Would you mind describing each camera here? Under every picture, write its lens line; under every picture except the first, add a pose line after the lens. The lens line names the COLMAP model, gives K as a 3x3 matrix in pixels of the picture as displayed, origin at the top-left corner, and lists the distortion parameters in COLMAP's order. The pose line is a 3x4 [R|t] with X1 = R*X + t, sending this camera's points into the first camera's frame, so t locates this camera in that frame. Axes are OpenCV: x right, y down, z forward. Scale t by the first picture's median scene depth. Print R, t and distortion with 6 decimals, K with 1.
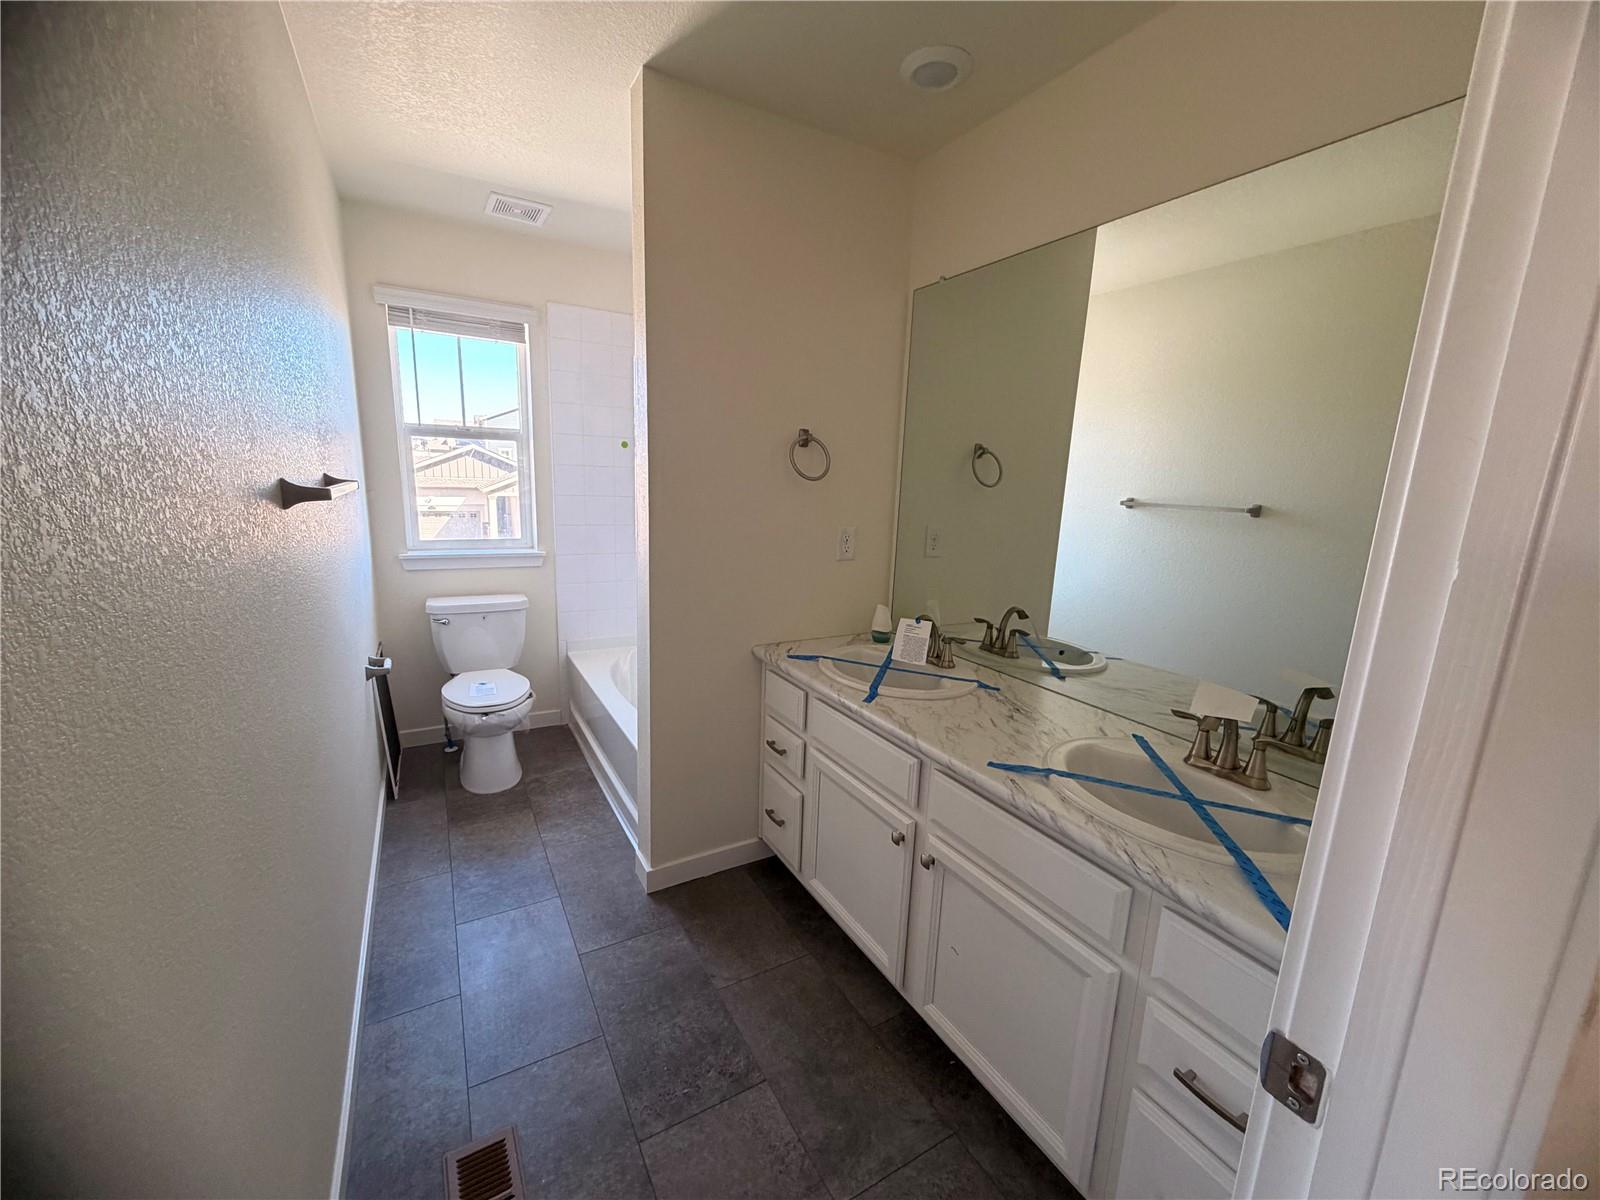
lens RADIAL K [[636.2, 0, 800.0], [0, 636.2, 600.0], [0, 0, 1]] dist [0.000183, -0.000013]
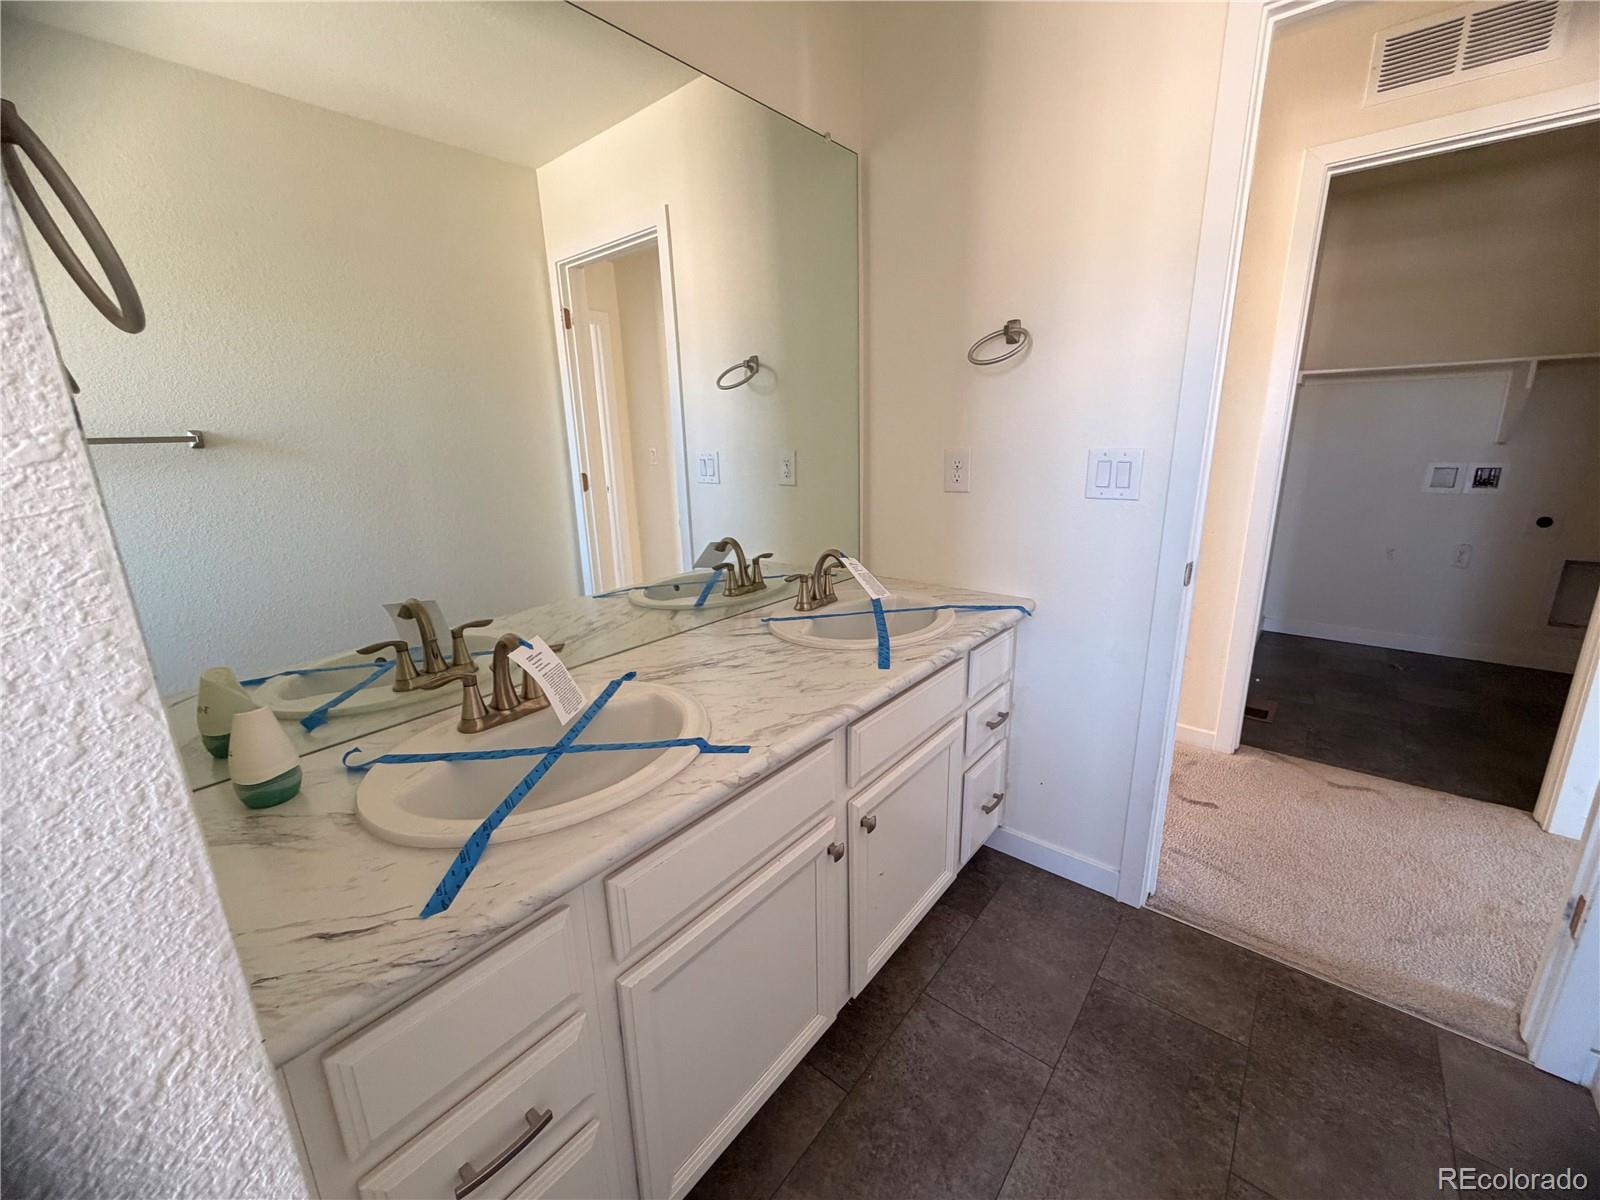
lens RADIAL K [[636.2, 0, 800.0], [0, 636.2, 600.0], [0, 0, 1]] dist [0.000183, -0.000013]
pose [[-0.345120, -0.266999, 0.899780, -0.415980], [0.193177, 0.917949, 0.346486, -0.164438], [-0.918463, 0.293396, -0.265225, 1.117039]]
